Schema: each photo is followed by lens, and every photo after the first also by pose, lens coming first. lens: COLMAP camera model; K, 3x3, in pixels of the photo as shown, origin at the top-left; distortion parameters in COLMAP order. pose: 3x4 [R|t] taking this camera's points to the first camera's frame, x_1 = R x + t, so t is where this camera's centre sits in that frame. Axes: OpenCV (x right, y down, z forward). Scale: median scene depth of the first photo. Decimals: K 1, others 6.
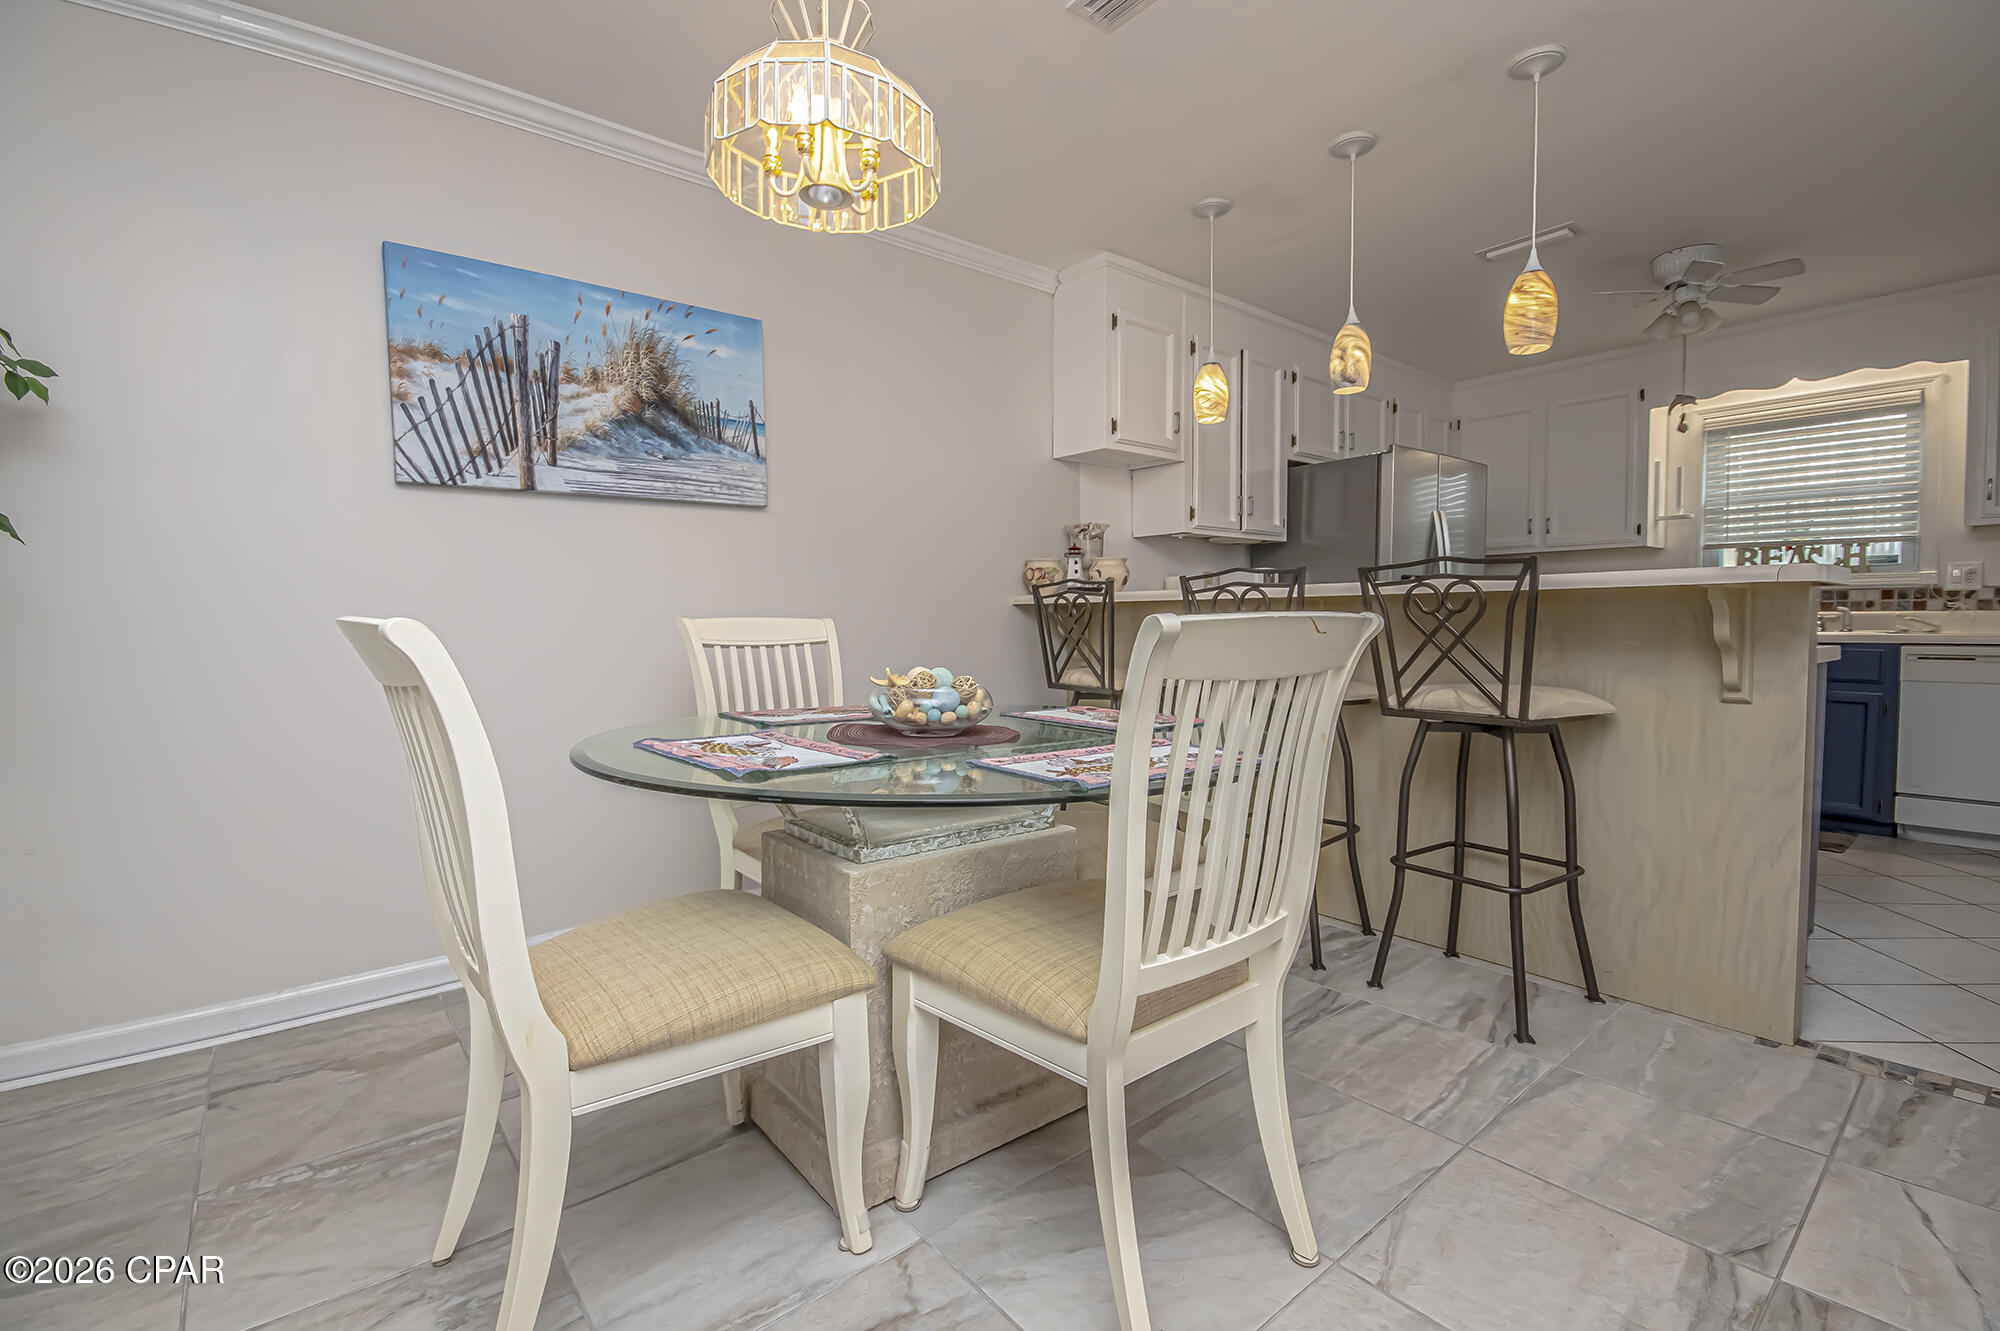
lens RADIAL K [[885.7, 0, 1000.0], [0, 885.7, 665.5], [0, 0, 1]] dist [0.002446, -0.013190]
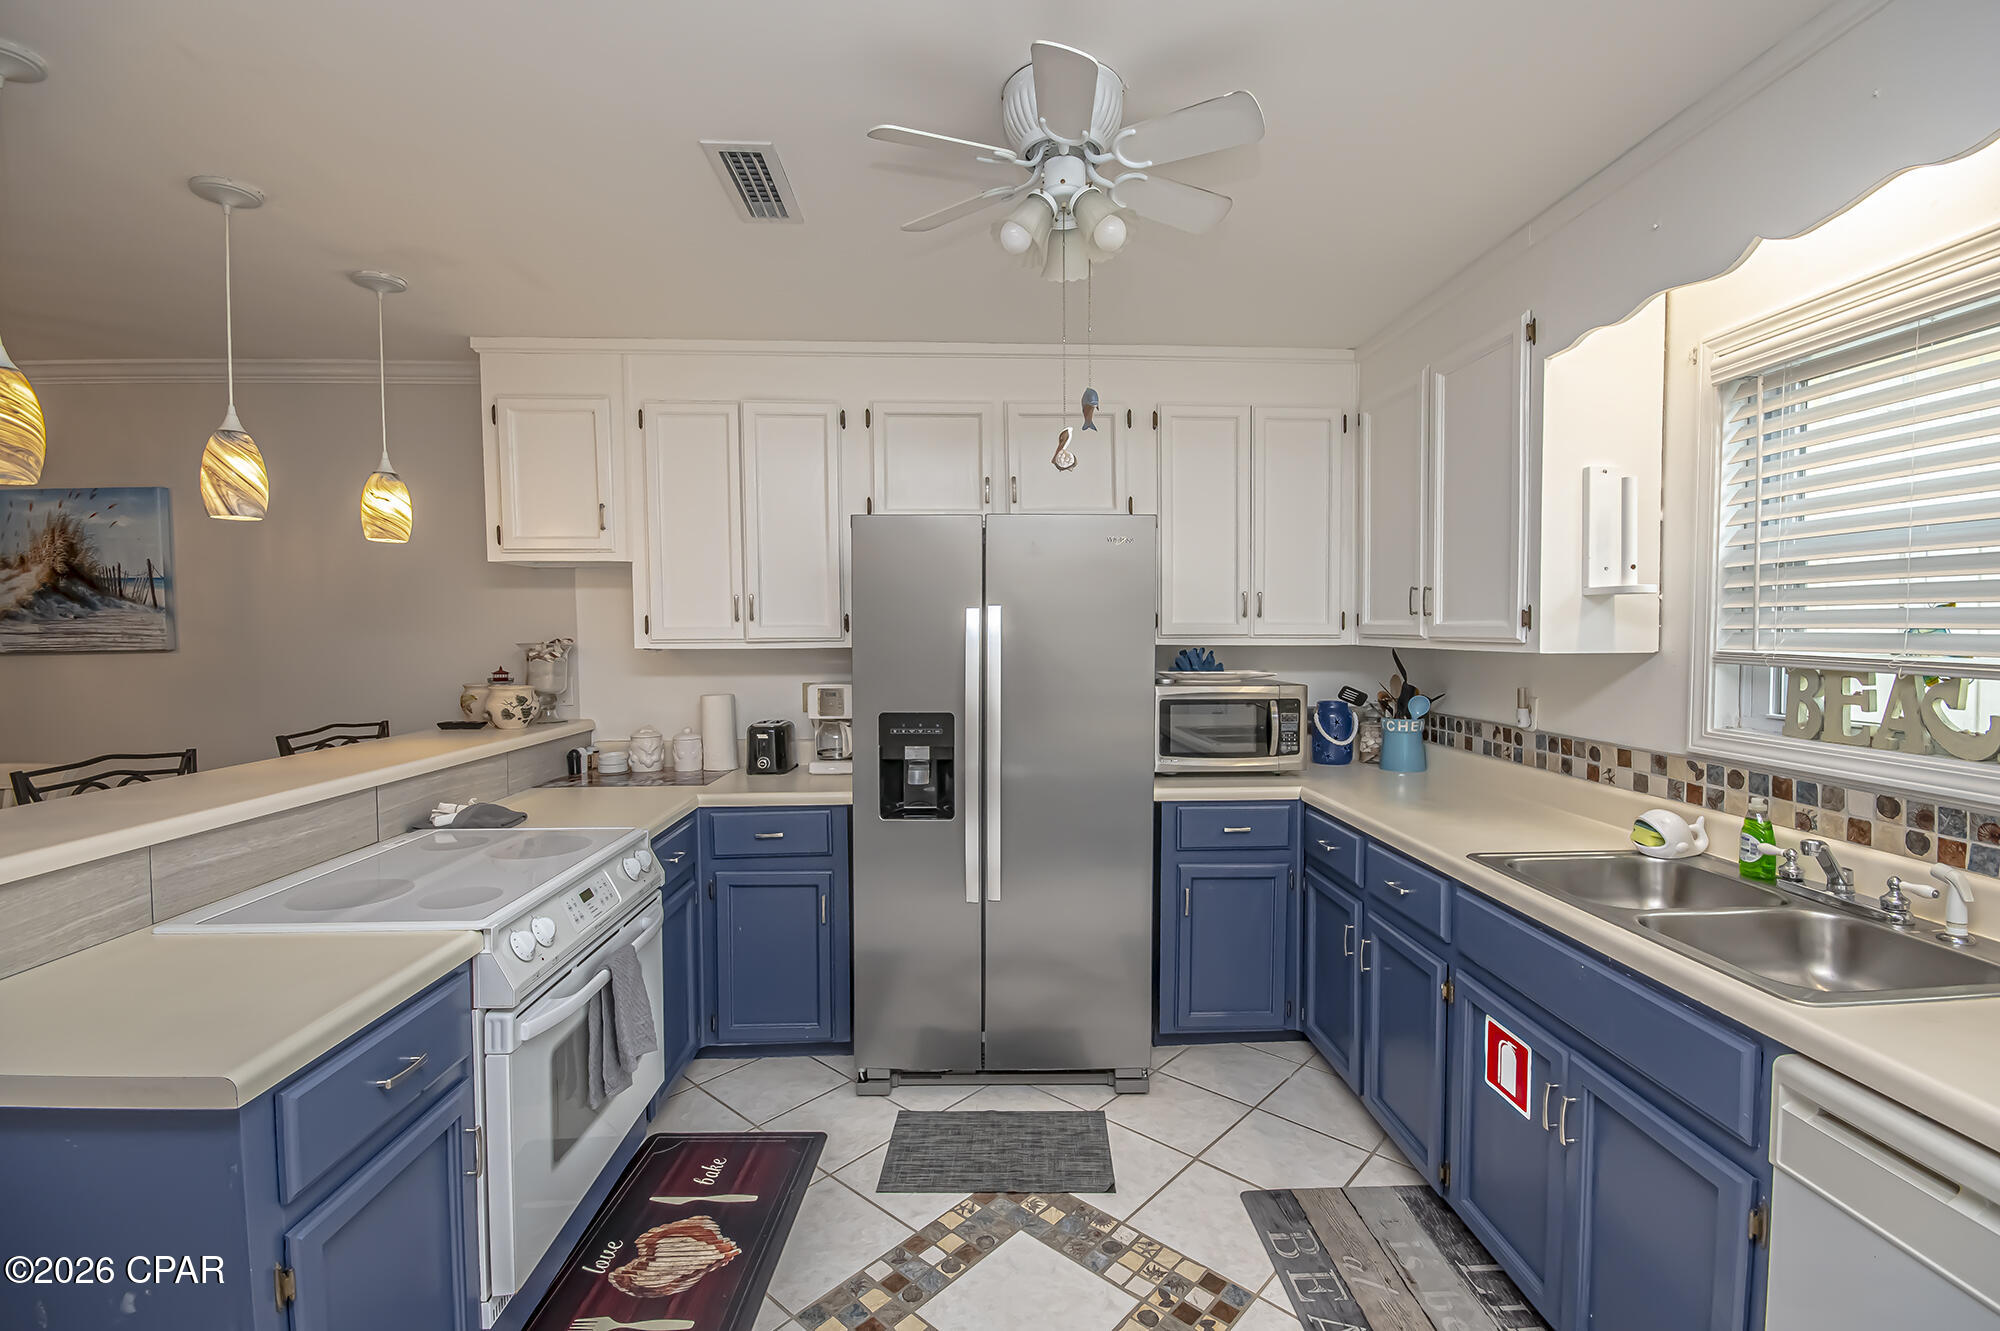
lens RADIAL K [[885.7, 0, 1000.0], [0, 885.7, 665.5], [0, 0, 1]] dist [0.002446, -0.013190]
pose [[0.800448, 0.027190, -0.598785, 1.361136], [-0.031523, 0.999498, 0.003247, -0.212984], [0.598573, 0.016276, 0.800903, 0.802527]]
